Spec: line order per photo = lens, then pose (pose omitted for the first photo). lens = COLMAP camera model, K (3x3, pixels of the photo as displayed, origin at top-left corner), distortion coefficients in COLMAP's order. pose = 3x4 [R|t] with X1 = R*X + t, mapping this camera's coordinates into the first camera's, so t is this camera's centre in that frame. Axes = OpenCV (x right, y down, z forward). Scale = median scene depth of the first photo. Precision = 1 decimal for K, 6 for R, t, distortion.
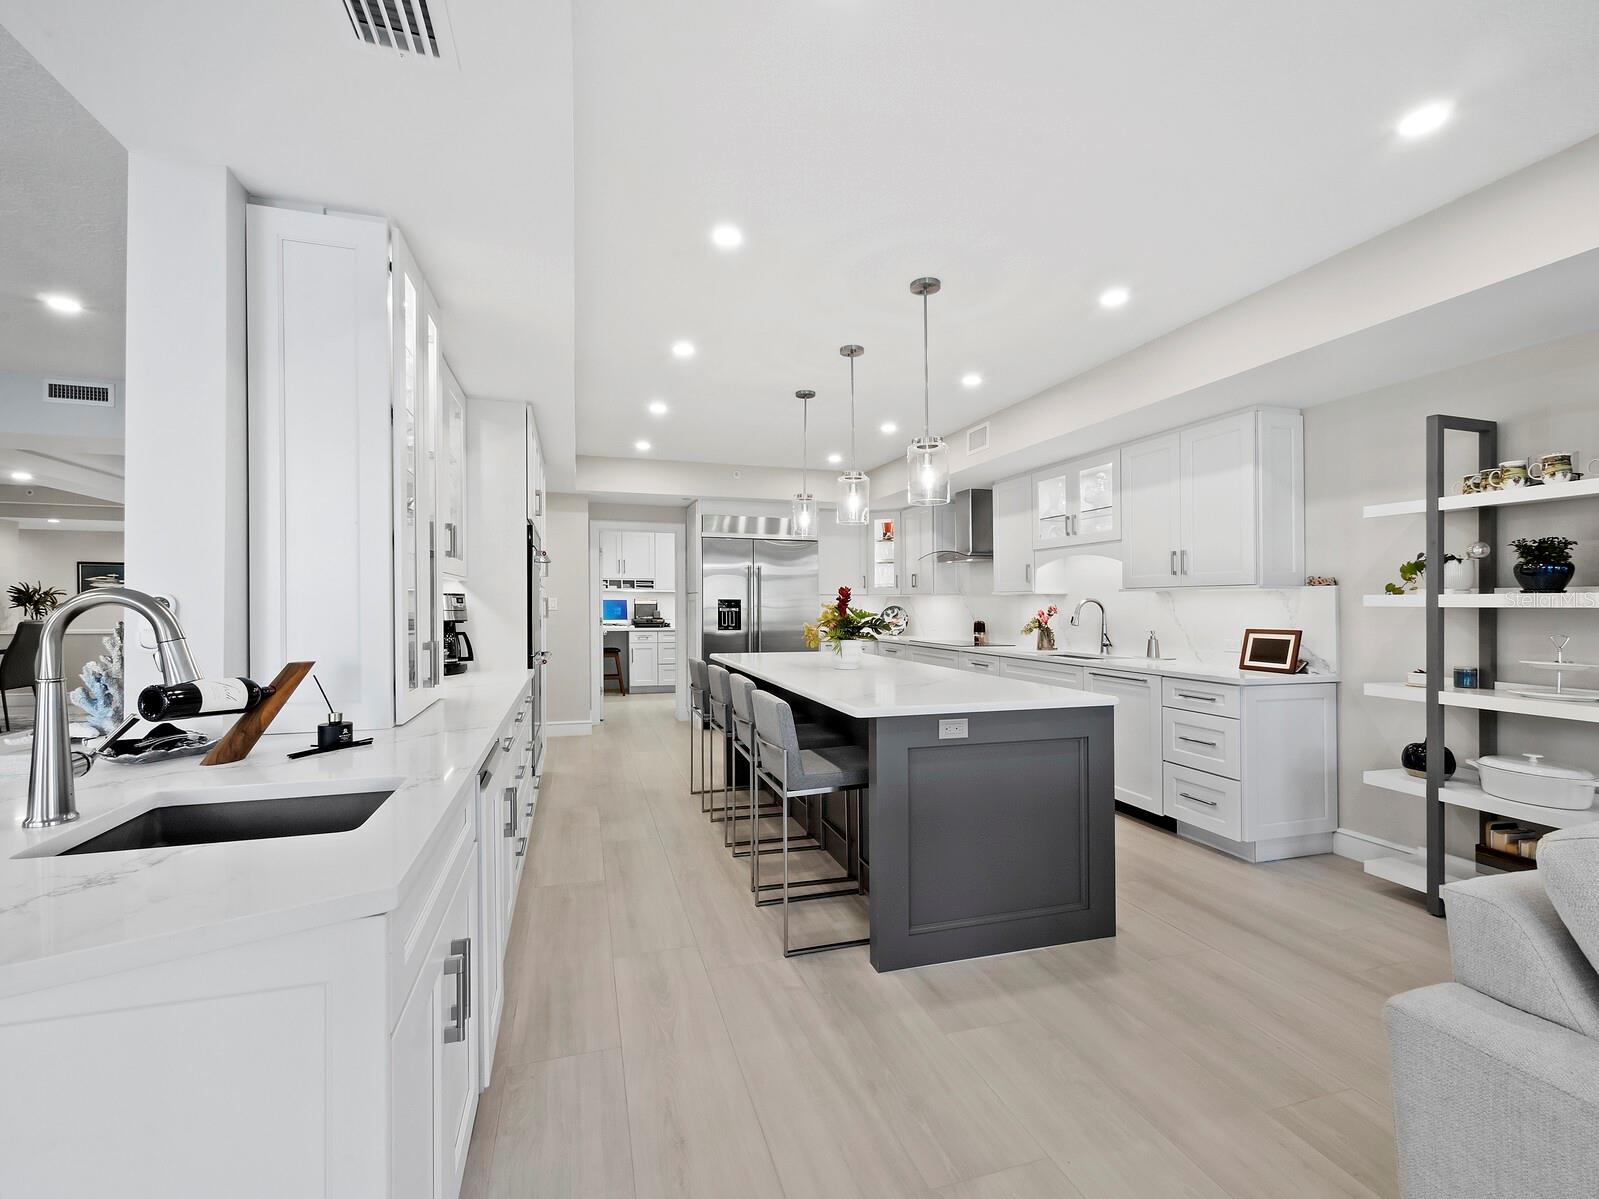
lens RADIAL K [[685.5, 0, 799.1], [0, 685.5, 609.4], [0, 0, 1]] dist [0.002360, 0.000526]
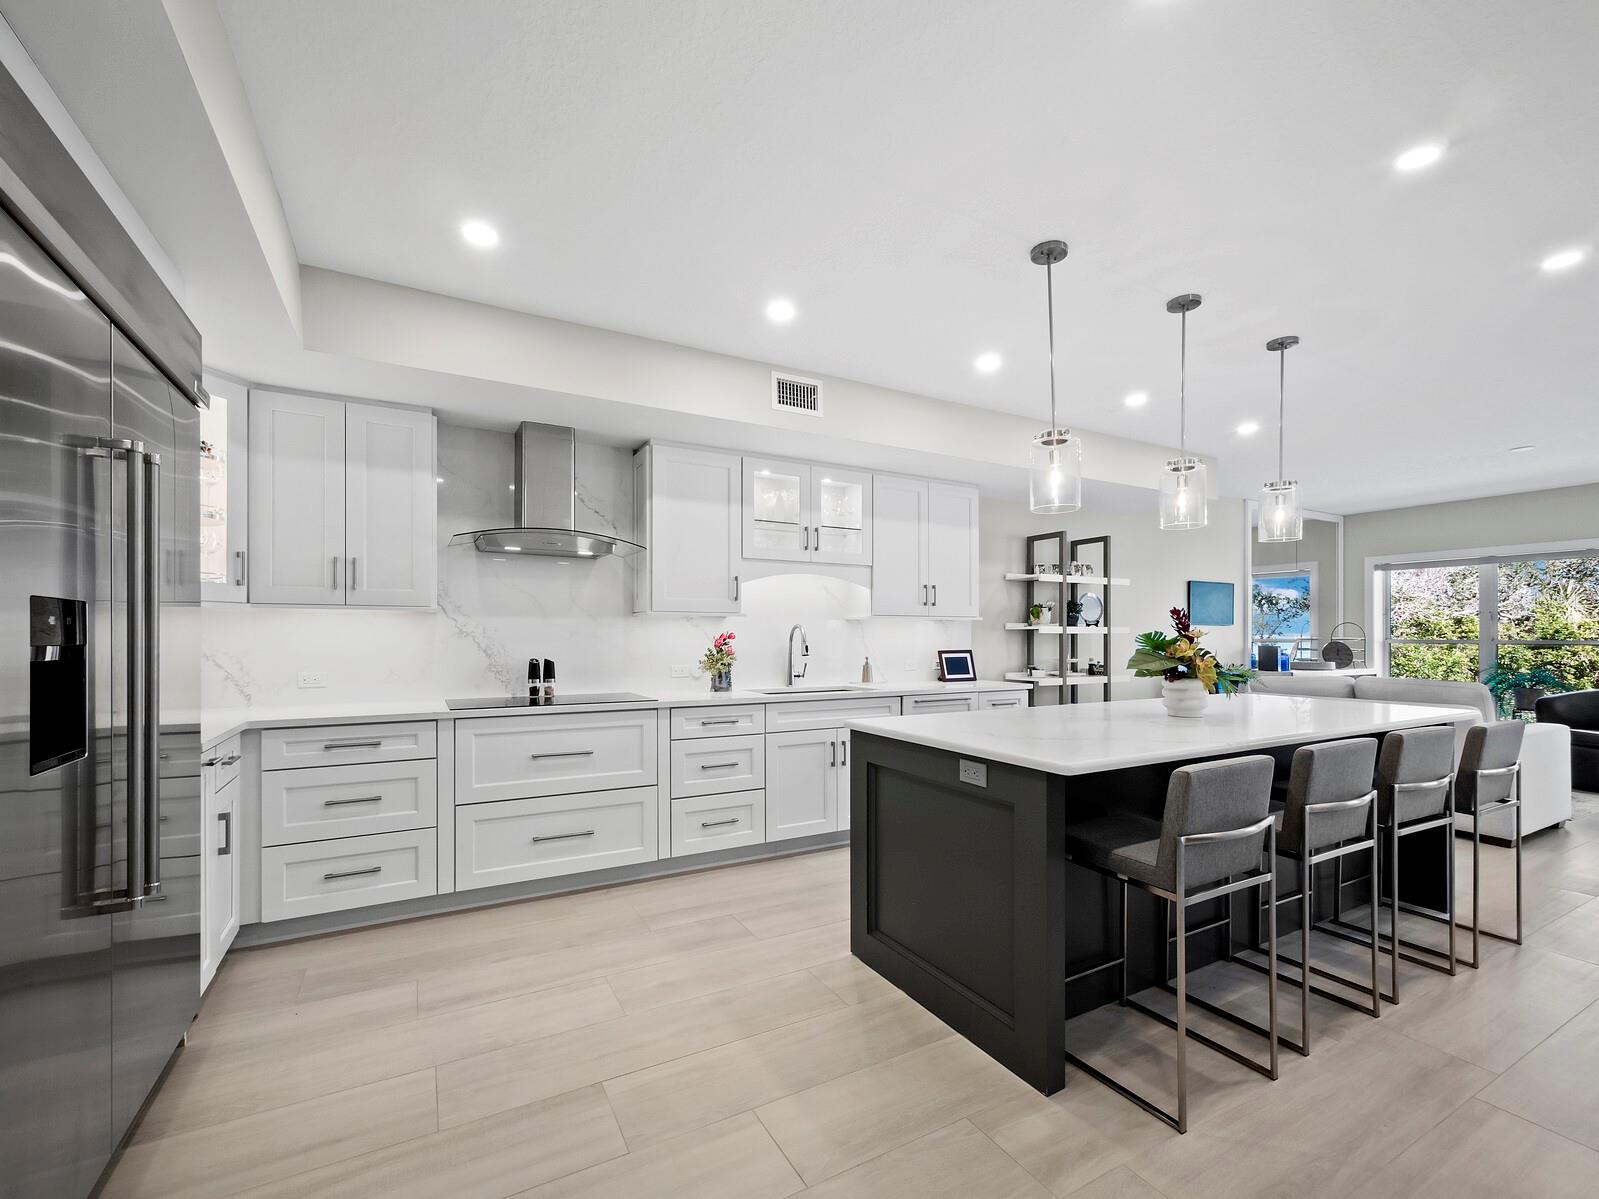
lens RADIAL K [[705.3, 0, 819.1], [0, 705.3, 594.4], [0, 0, 1]] dist [0.000540, -0.000033]
pose [[-0.203589, 0.056187, 0.977443, -0.550896], [0.006523, 0.998408, -0.056034, -0.003388], [-0.979035, -0.005032, -0.203631, 1.379366]]
